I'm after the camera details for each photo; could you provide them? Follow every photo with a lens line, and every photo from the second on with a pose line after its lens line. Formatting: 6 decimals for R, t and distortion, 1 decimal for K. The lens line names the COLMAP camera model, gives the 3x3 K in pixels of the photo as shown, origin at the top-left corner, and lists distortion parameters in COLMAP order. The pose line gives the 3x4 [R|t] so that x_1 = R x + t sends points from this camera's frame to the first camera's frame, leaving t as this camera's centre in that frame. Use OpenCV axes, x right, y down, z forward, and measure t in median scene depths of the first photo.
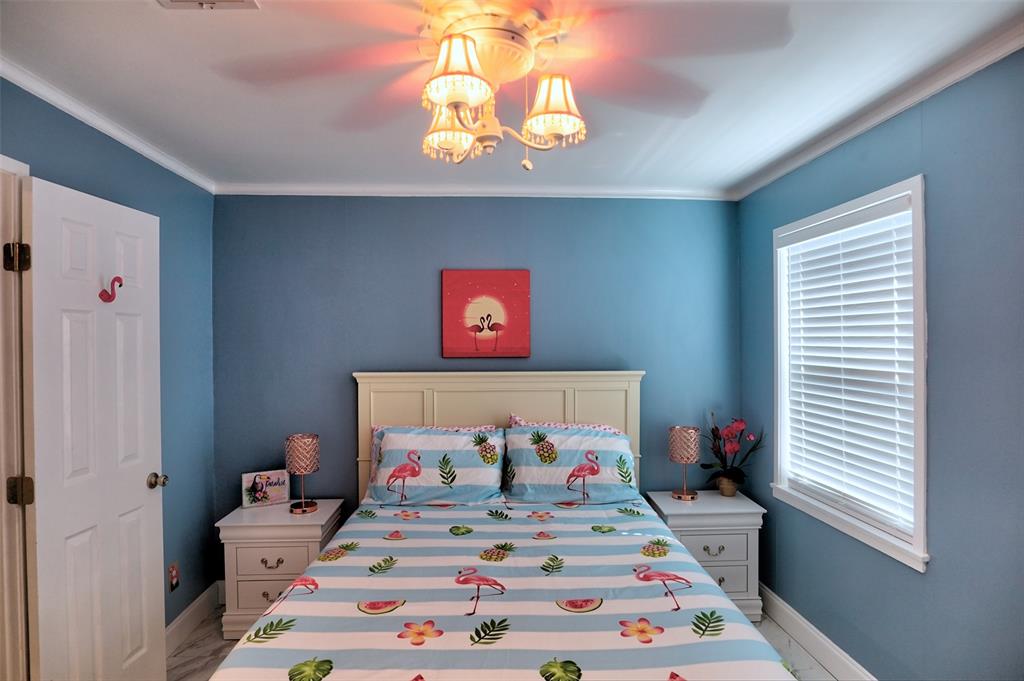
lens RADIAL K [[554.5, 0, 516.9], [0, 554.5, 338.2], [0, 0, 1]] dist [-0.033965, 0.006134]
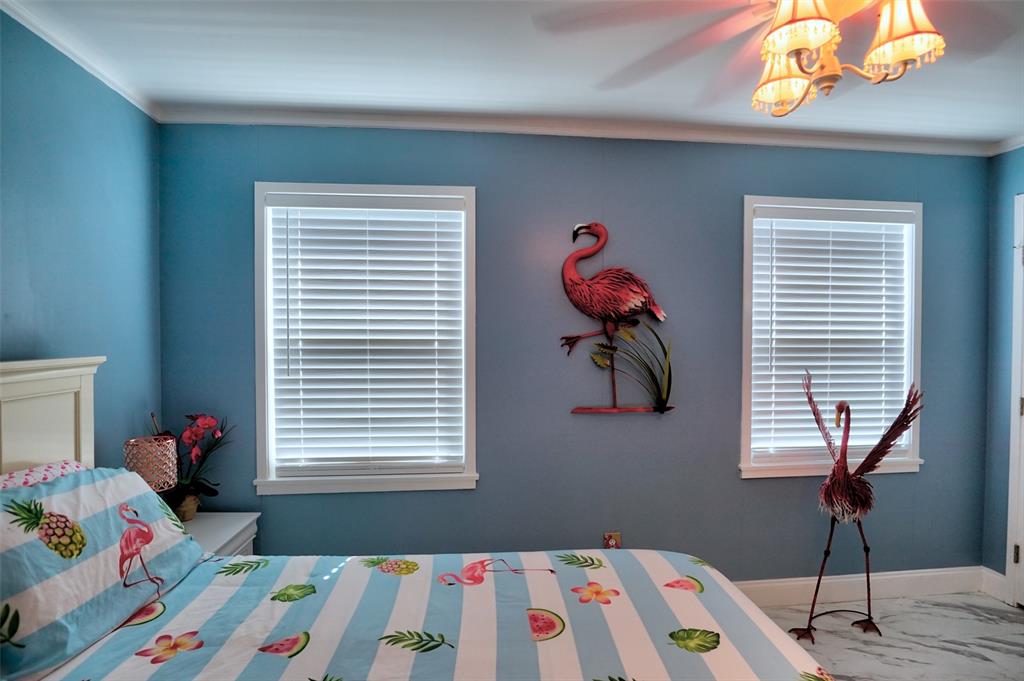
lens RADIAL K [[554.5, 0, 517.1], [0, 554.5, 336.7], [0, 0, 1]] dist [-0.033965, 0.006134]
pose [[-0.039673, -0.002387, 0.999210, -0.449639], [-0.003231, 0.999992, 0.002261, 0.043405], [-0.999208, -0.003138, -0.039680, 0.709107]]
